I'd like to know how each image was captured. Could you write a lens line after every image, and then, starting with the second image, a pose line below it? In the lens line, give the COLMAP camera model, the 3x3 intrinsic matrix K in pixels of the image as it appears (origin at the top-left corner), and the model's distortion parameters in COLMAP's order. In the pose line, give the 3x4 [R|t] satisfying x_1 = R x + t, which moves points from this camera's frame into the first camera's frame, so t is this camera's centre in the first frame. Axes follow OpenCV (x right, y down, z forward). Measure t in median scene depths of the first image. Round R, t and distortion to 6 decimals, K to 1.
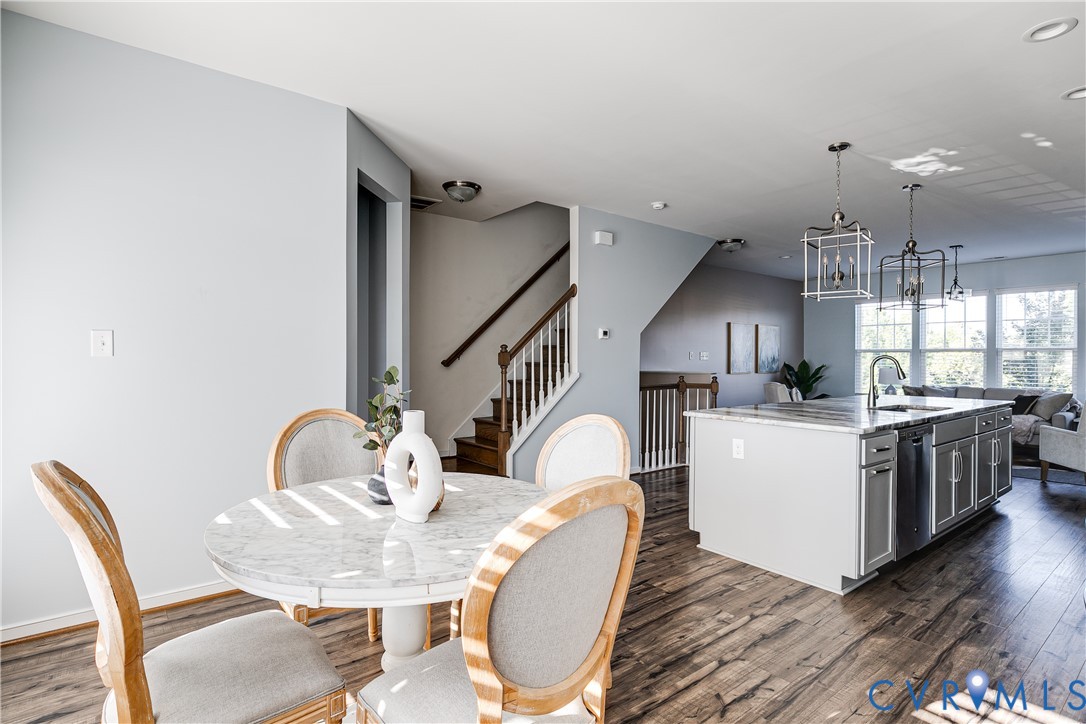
lens RADIAL K [[571.7, 0, 541.2], [0, 571.7, 360.2], [0, 0, 1]] dist [-0.002858, -0.001011]
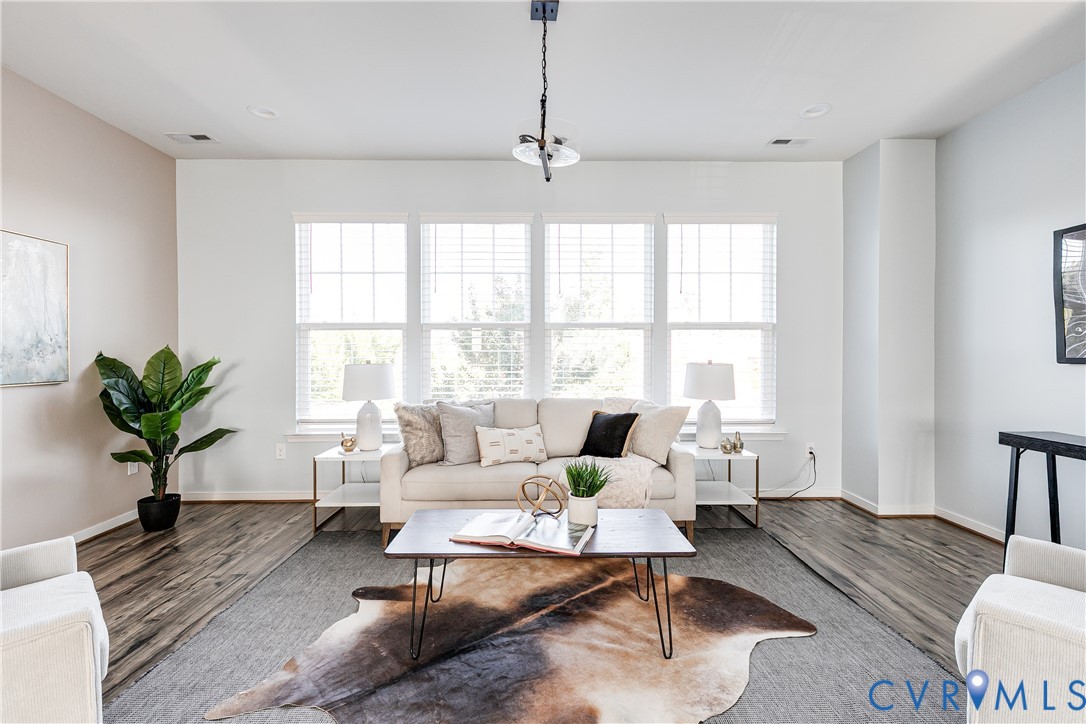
lens RADIAL K [[493.4, 0, 537.9], [0, 493.4, 356.8], [0, 0, 1]] dist [-0.001694, -0.000233]
pose [[0.624688, -0.009529, 0.780816, 0.592885], [0.008788, 0.999948, 0.005172, 0.011599], [-0.780825, 0.003631, 0.624739, 0.987760]]
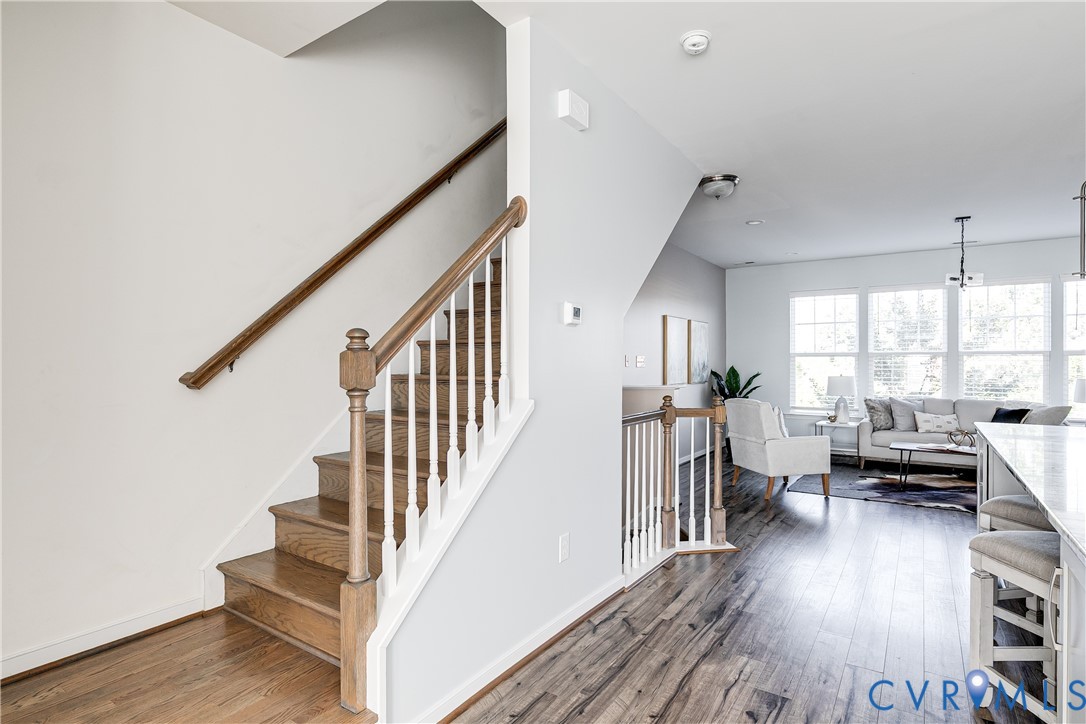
lens RADIAL K [[571.7, 0, 541.2], [0, 571.7, 360.2], [0, 0, 1]] dist [-0.002858, -0.001011]
pose [[0.955584, -0.000609, 0.294717, -0.050281], [0.003698, 0.999944, -0.009925, -0.003422], [-0.294695, 0.010574, 0.955533, 0.524839]]
